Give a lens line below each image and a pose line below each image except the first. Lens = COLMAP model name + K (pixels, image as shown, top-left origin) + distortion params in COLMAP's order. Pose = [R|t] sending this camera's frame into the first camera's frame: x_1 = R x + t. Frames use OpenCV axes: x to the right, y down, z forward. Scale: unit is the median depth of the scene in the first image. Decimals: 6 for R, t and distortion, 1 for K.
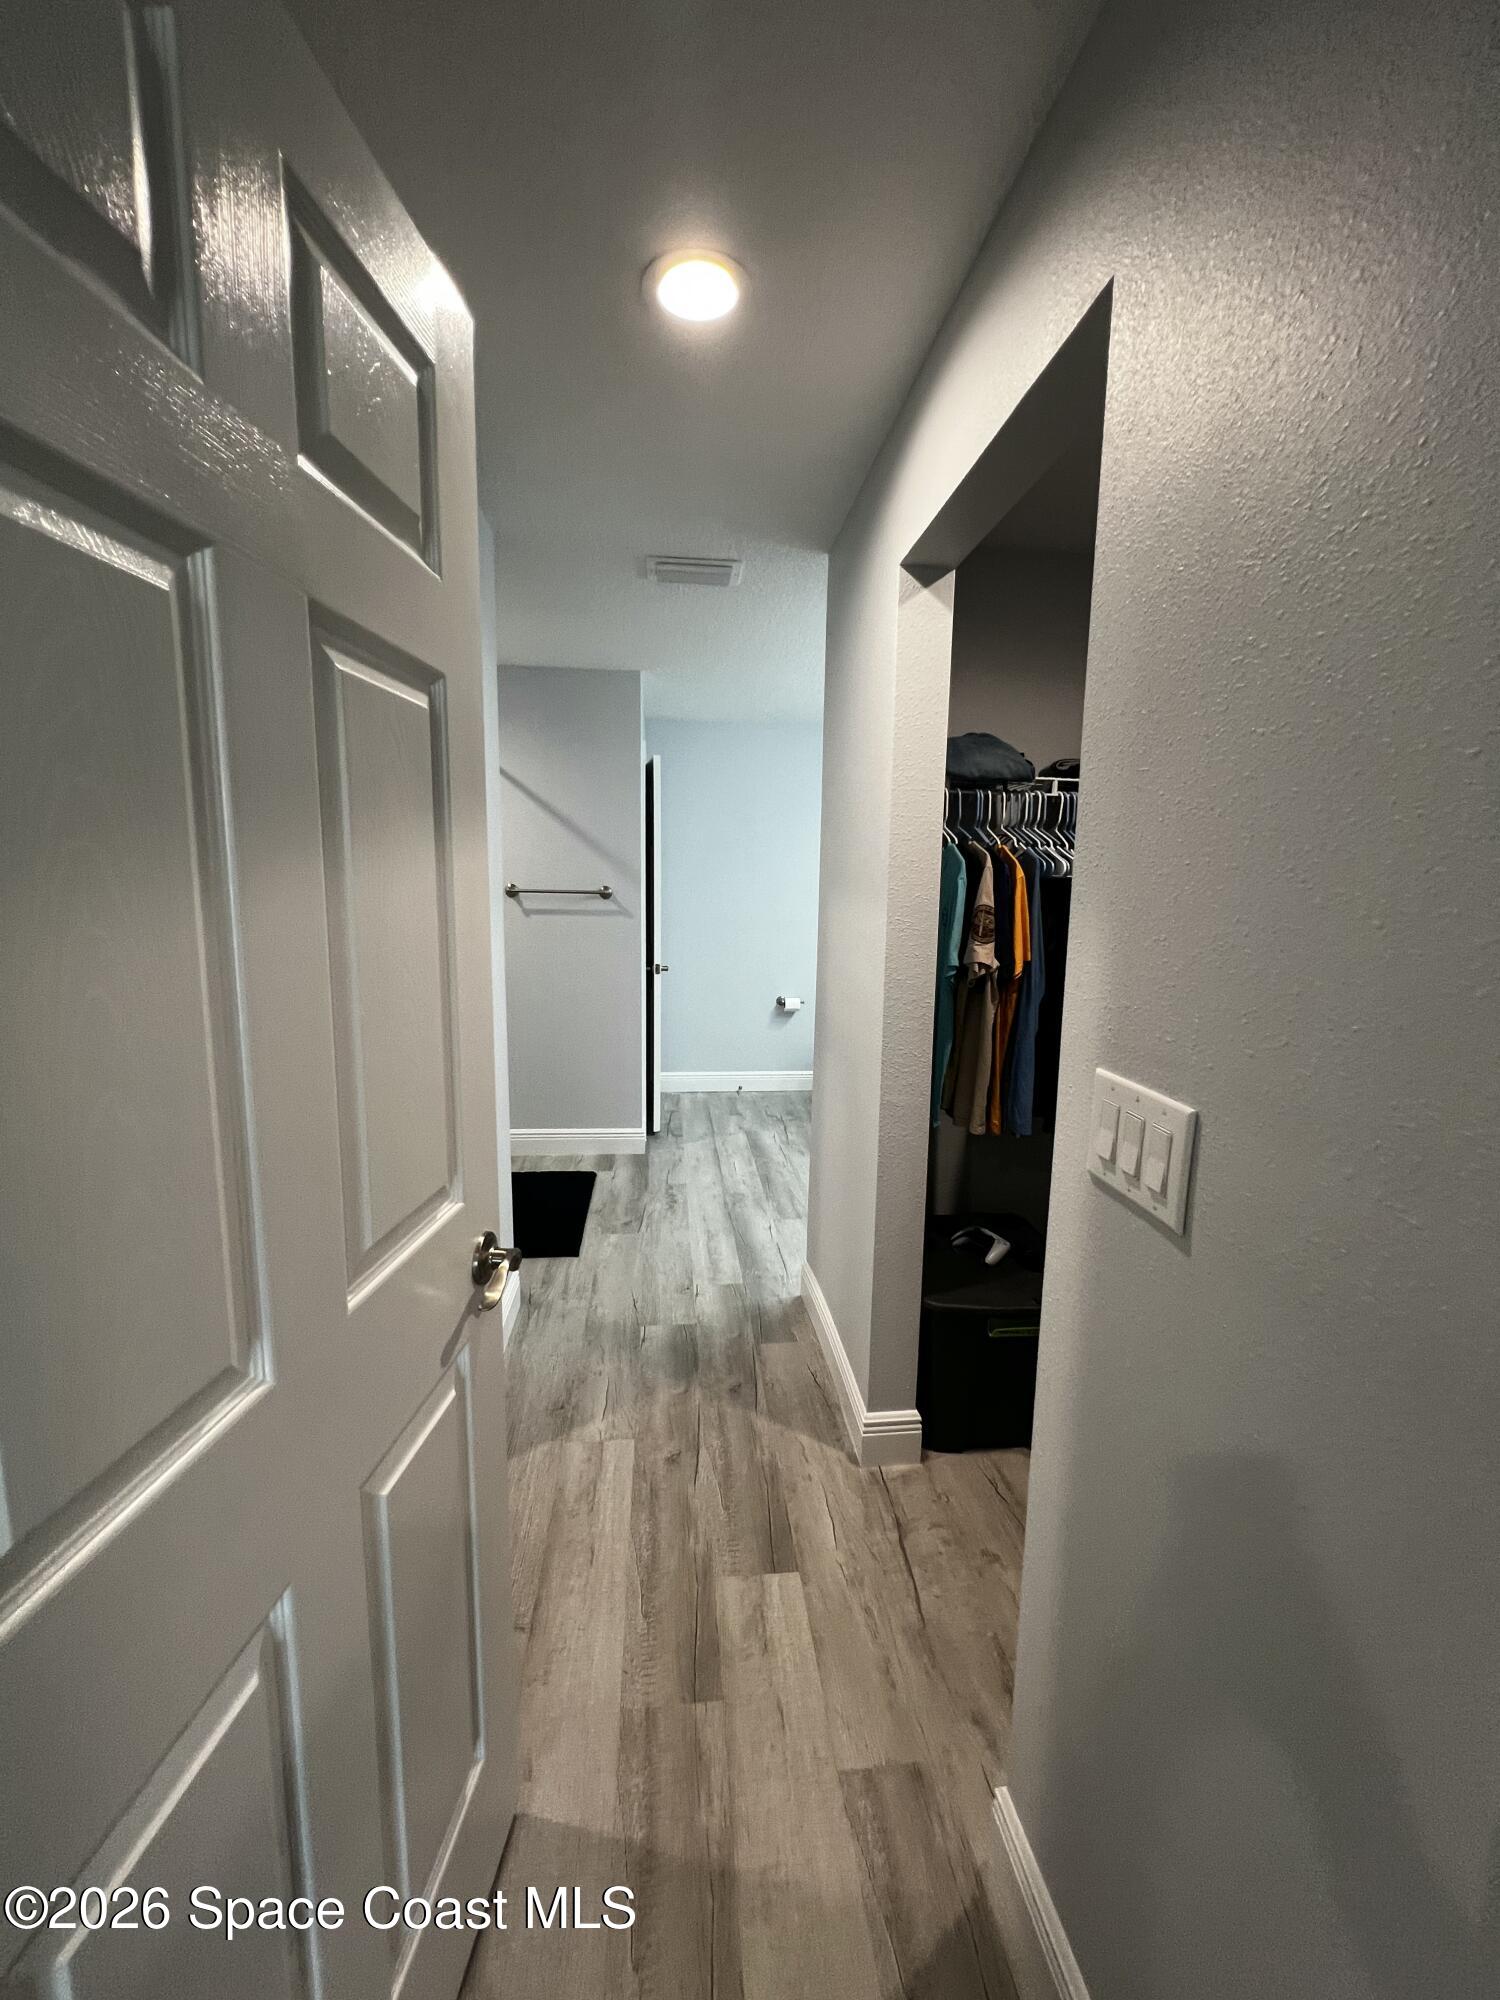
lens RADIAL K [[803.9, 0, 750.0], [0, 803.9, 1000.0], [0, 0, 1]] dist [0.001522, 0.000140]
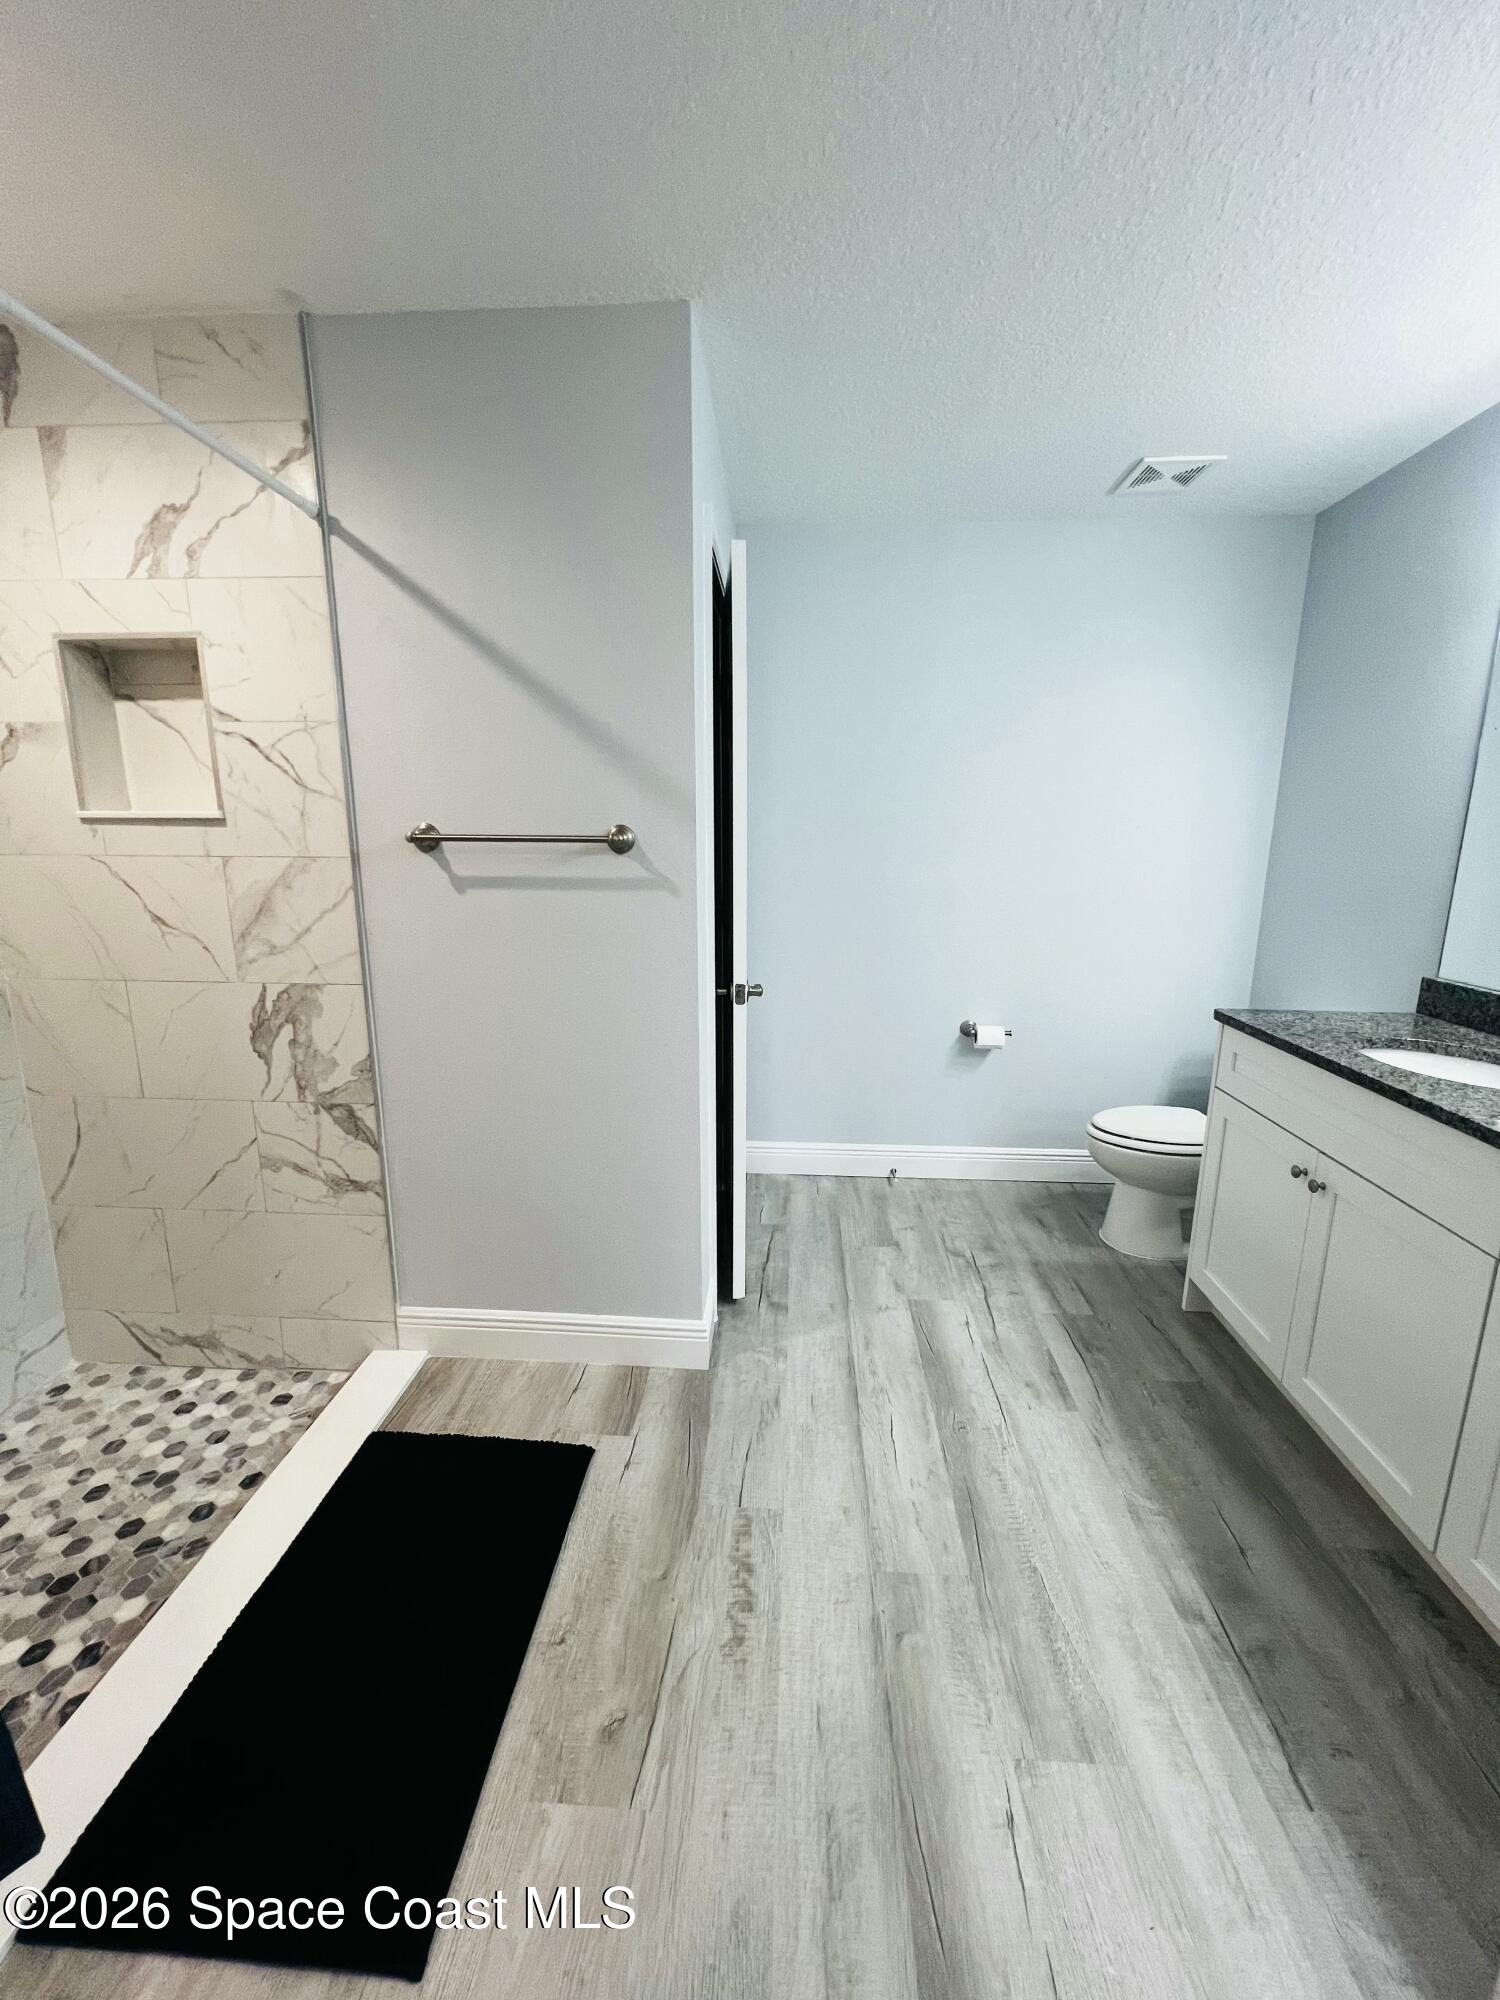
lens RADIAL K [[794.9, 0, 750.0], [0, 794.9, 1000.0], [0, 0, 1]] dist [0.000354, 0.000196]
pose [[0.986188, 0.020187, -0.164392, -0.029205], [-0.010231, 0.998074, 0.061186, -0.068251], [0.165311, -0.058659, 0.984496, 0.540914]]
